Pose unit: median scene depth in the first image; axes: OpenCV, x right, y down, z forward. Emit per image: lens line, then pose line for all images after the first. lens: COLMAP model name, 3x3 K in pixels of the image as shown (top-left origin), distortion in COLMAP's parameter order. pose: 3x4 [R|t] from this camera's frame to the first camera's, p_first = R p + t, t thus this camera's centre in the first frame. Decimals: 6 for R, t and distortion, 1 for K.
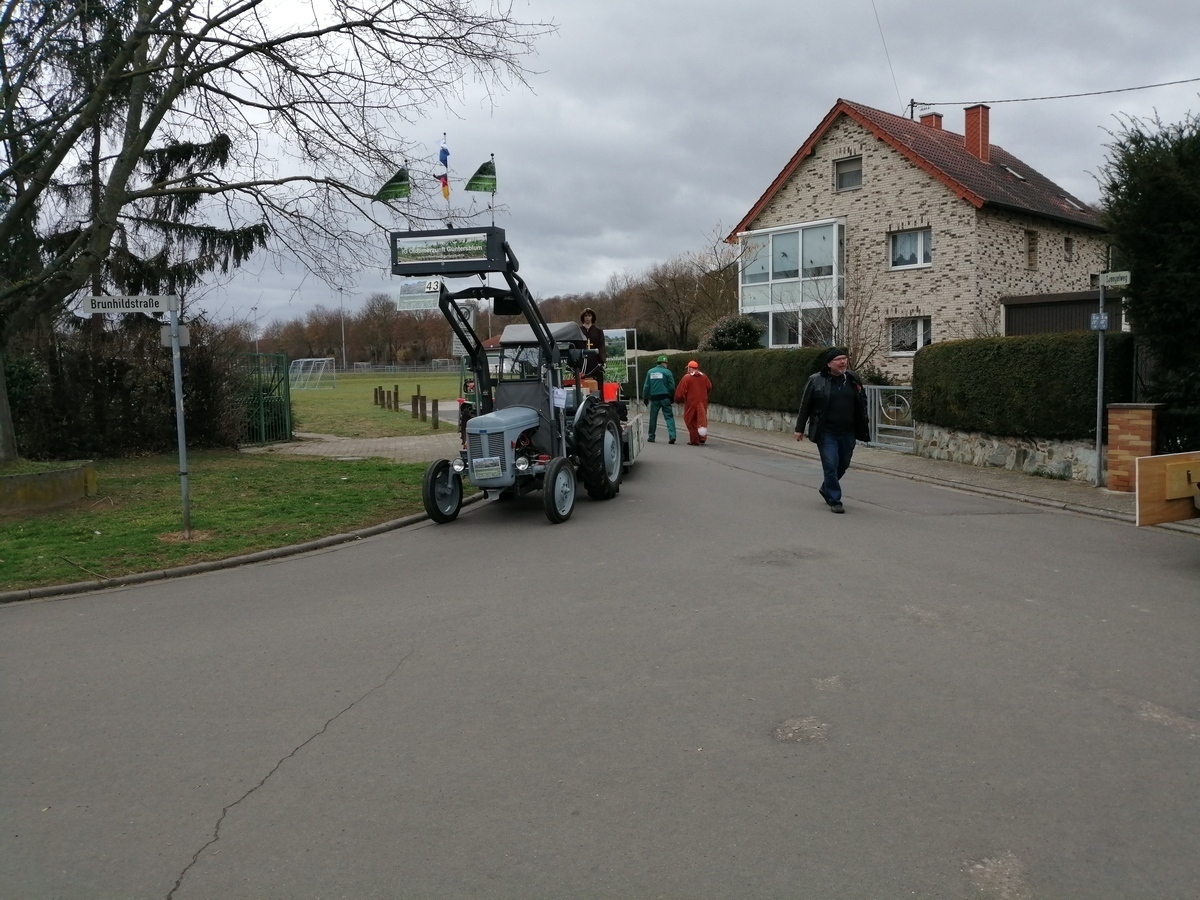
lens RADIAL K [[988.7, 0, 601.2], [0, 988.7, 454.6], [0, 0, 1]] dist [-0.014137, -0.021079]
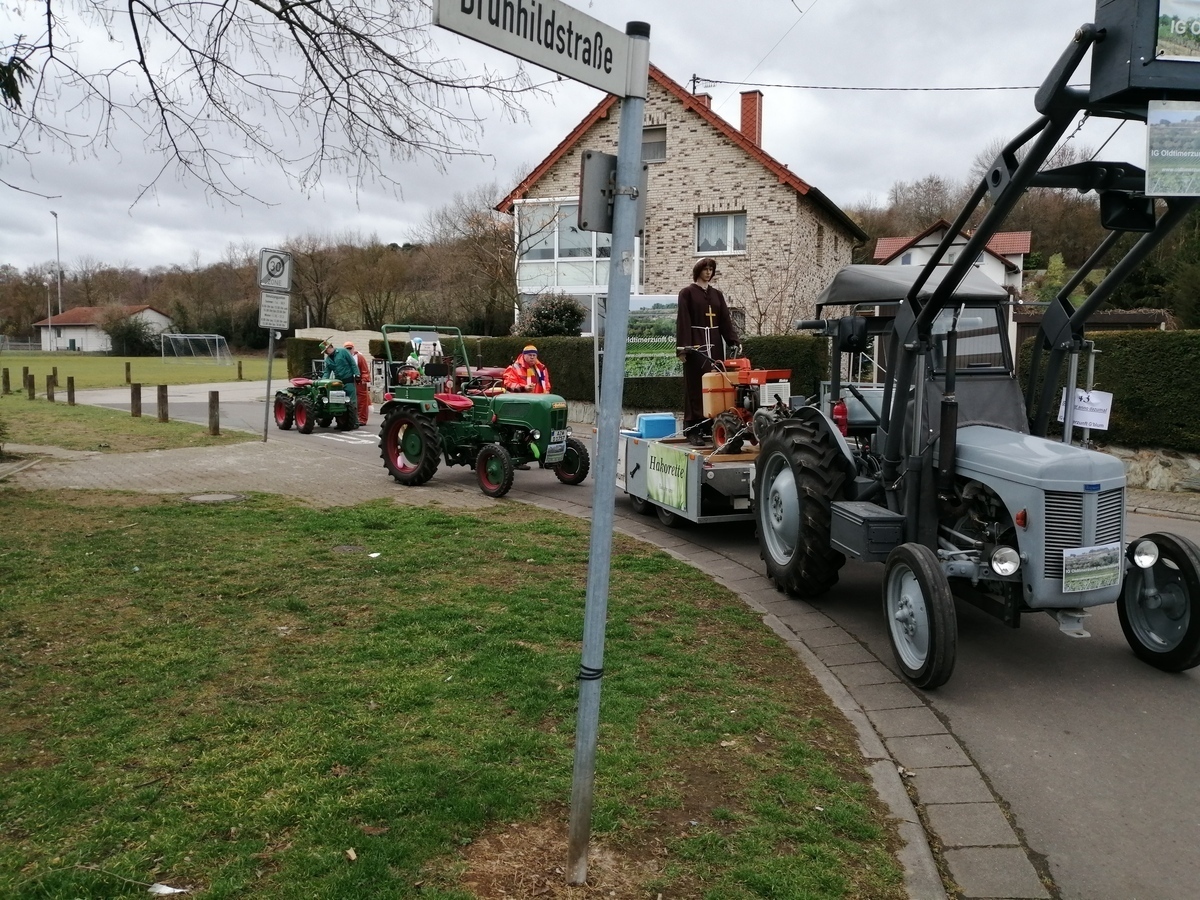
lens RADIAL K [[945.3, 0, 600.0], [0, 945.3, 450.0], [0, 0, 1]] dist [0.020127, -0.043870]
pose [[0.896765, -0.013320, 0.442308, -0.180587], [0.009412, 0.999895, 0.011030, -0.016828], [-0.442408, -0.005728, 0.896796, 0.252336]]
